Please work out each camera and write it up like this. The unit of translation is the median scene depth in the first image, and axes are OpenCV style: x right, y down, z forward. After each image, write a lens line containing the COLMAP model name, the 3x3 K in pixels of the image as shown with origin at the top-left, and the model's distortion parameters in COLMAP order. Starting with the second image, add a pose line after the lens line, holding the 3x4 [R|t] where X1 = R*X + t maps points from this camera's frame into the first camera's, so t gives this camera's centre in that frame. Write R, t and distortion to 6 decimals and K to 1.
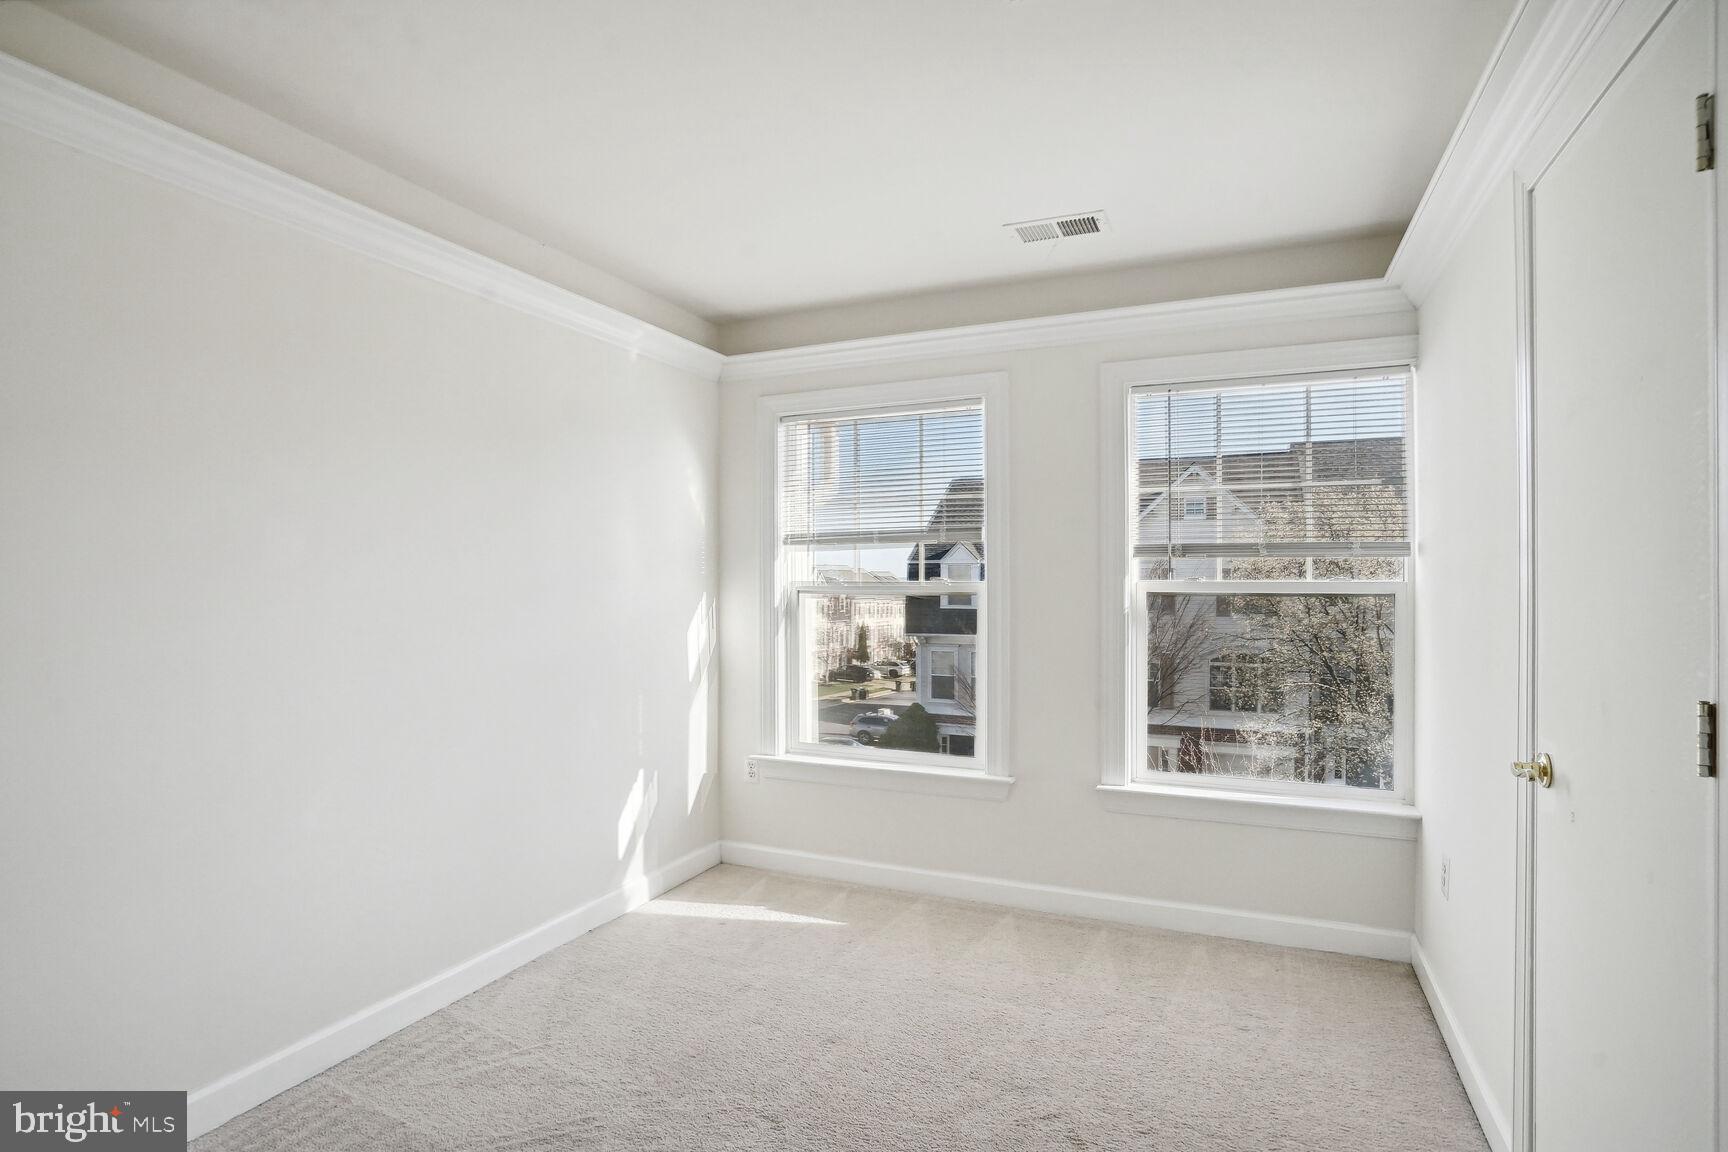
lens RADIAL K [[840.2, 0, 864.0], [0, 840.2, 576.0], [0, 0, 1]] dist [-0.041873, -0.000047]
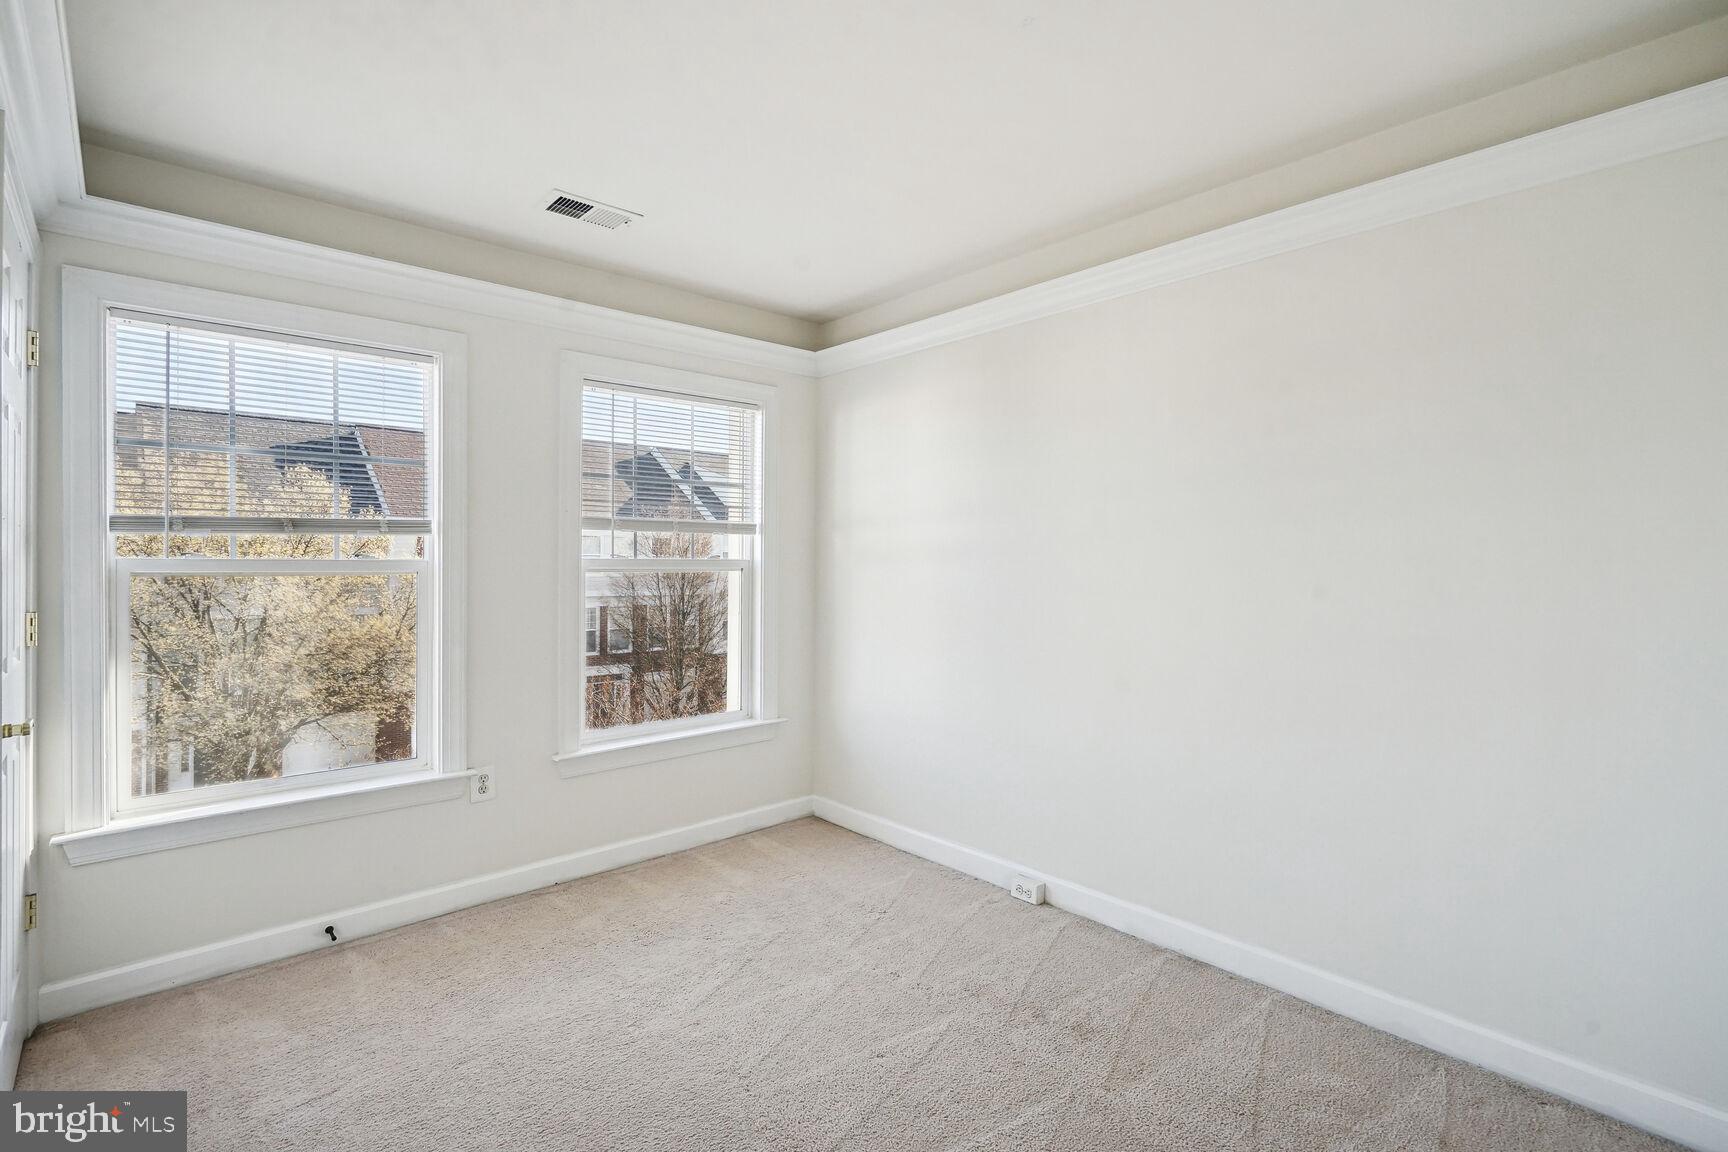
lens RADIAL K [[821.3, 0, 891.3], [0, 821.3, 581.5], [0, 0, 1]] dist [-0.003848, -0.000252]
pose [[0.411009, -0.033022, 0.911033, -0.454848], [0.002127, 0.999376, 0.035265, -0.001821], [-0.911629, -0.012557, 0.410823, 0.186735]]
